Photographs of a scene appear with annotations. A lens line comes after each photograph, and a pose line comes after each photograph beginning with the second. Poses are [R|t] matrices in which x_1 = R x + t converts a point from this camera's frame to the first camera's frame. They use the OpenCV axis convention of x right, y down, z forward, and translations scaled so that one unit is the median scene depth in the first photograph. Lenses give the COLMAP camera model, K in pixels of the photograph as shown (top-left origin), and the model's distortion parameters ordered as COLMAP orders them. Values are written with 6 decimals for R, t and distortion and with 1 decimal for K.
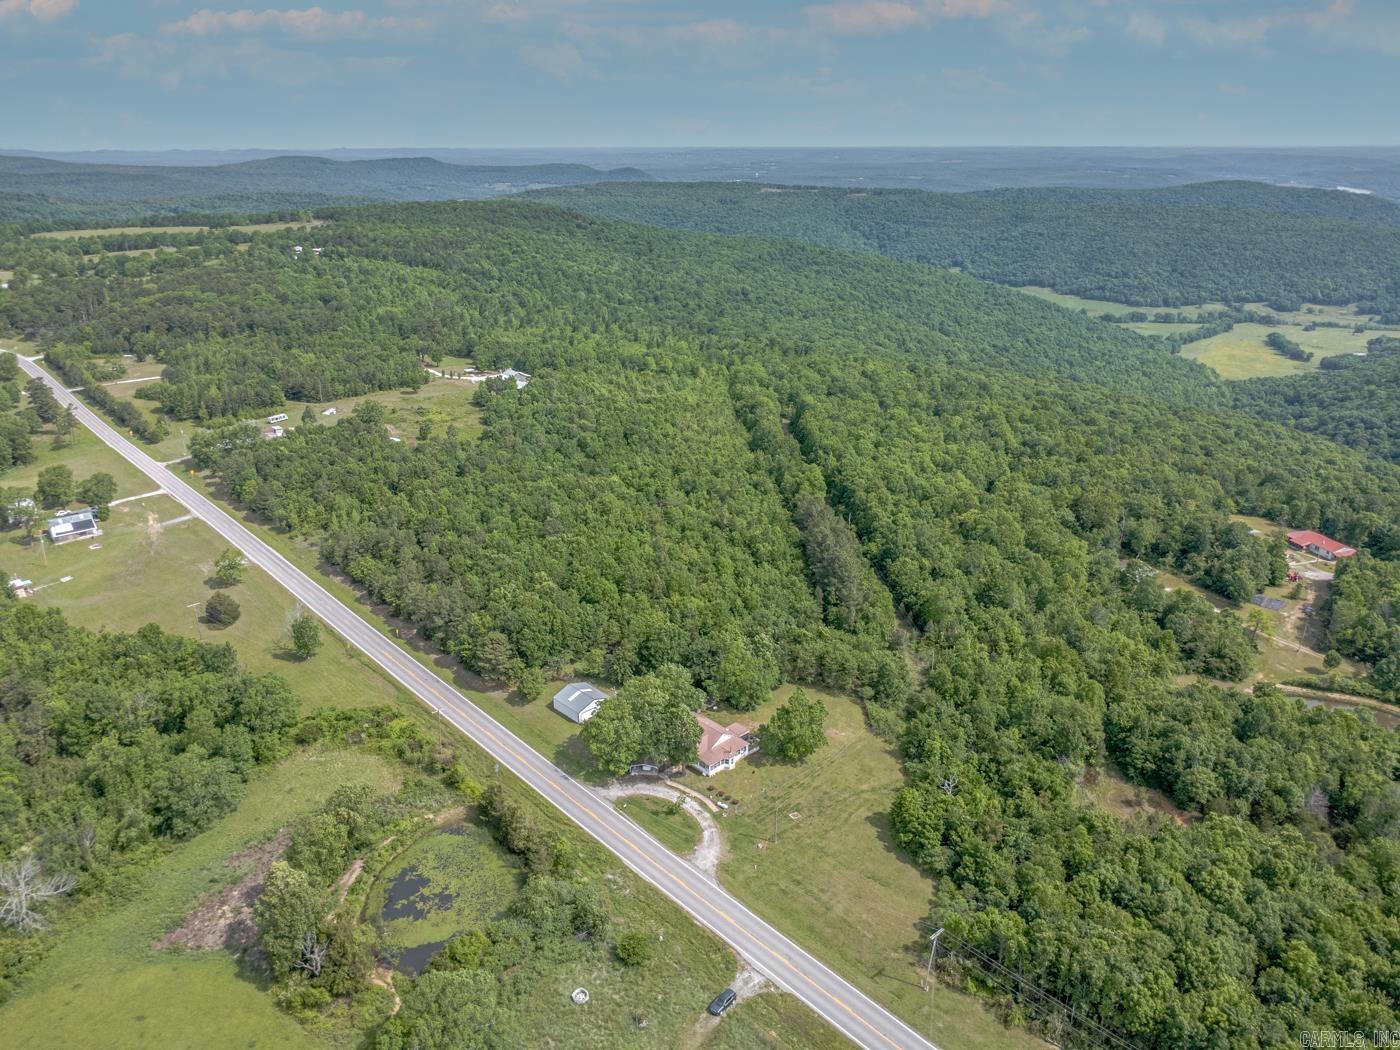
lens RADIAL K [[986.5, 0, 700.5], [0, 986.5, 521.1], [0, 0, 1]] dist [0.006509, -0.001583]
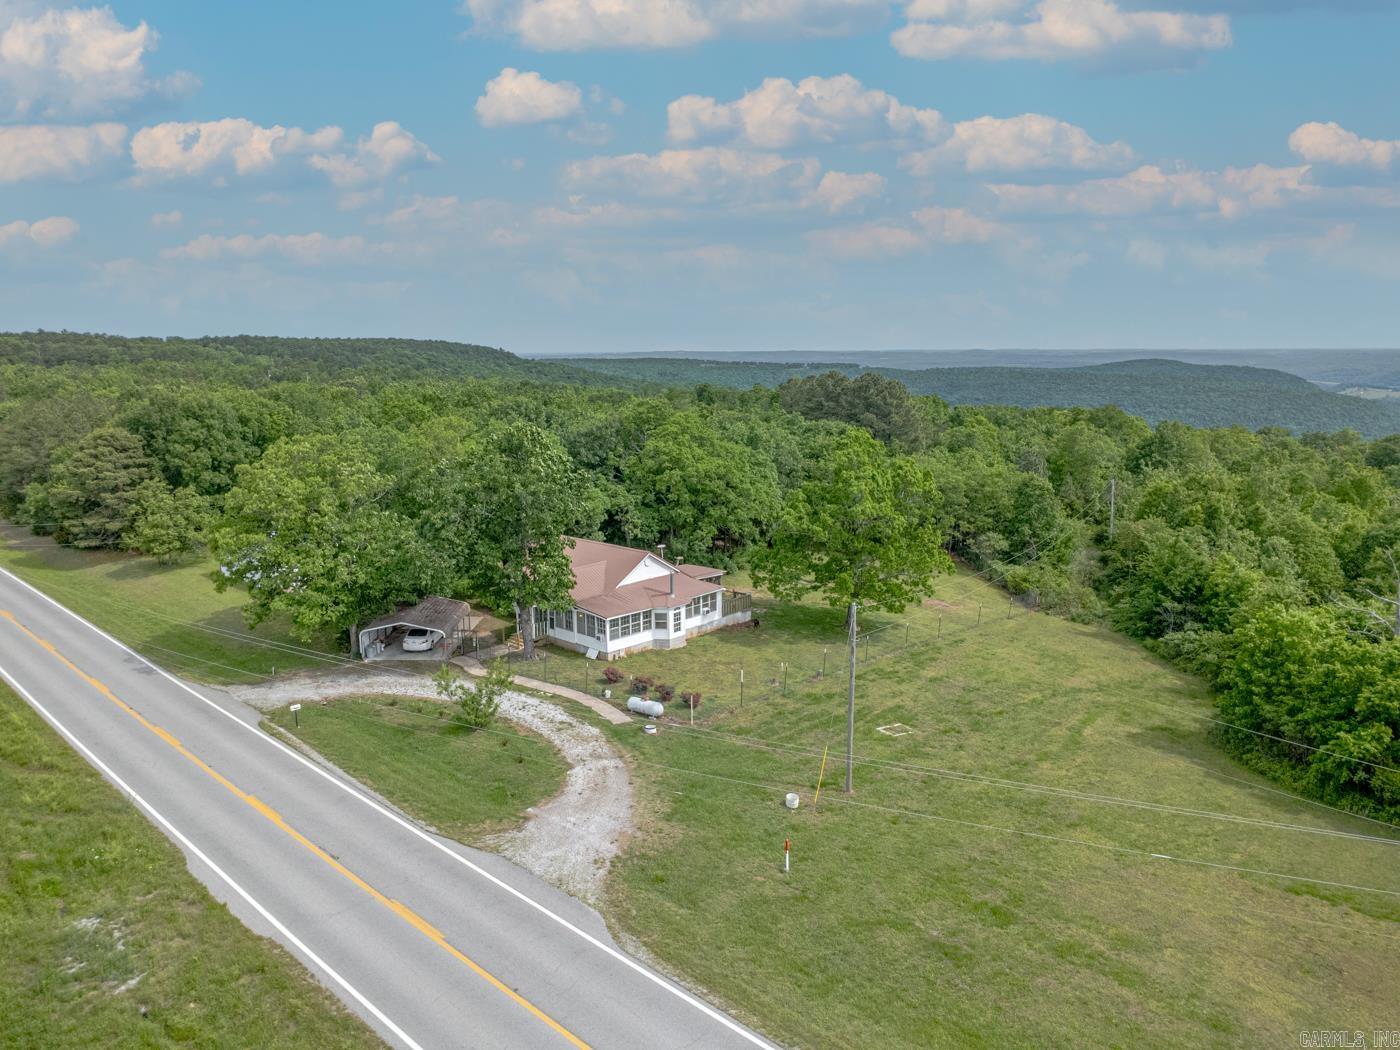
lens RADIAL K [[986.5, 0, 696.6], [0, 986.5, 525.0], [0, 0, 1]] dist [0.006509, -0.001583]
pose [[0.998448, -0.015730, 0.053424, 0.020400], [0.025626, 0.981458, -0.189956, 0.261132], [-0.049445, 0.191030, 0.980338, 0.632294]]
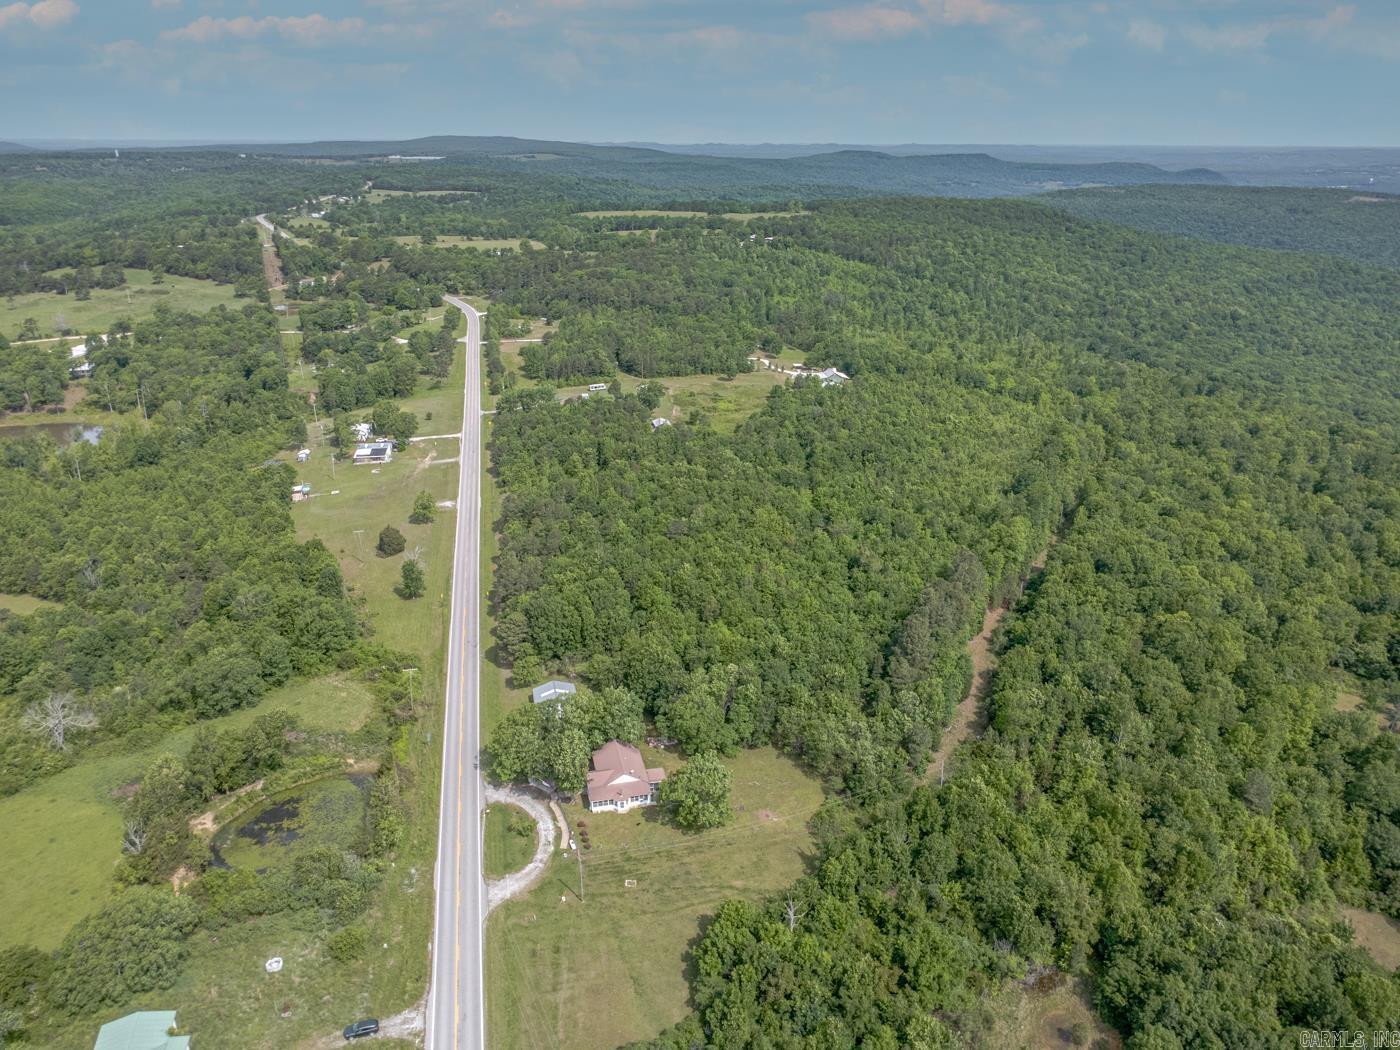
lens RADIAL K [[986.5, 0, 700.2], [0, 986.5, 528.2], [0, 0, 1]] dist [0.006509, -0.001583]
pose [[0.863022, 0.193893, -0.466475, 0.453325], [-0.189451, 0.980238, 0.056941, -0.074072], [0.468297, 0.039233, 0.882700, 0.196800]]
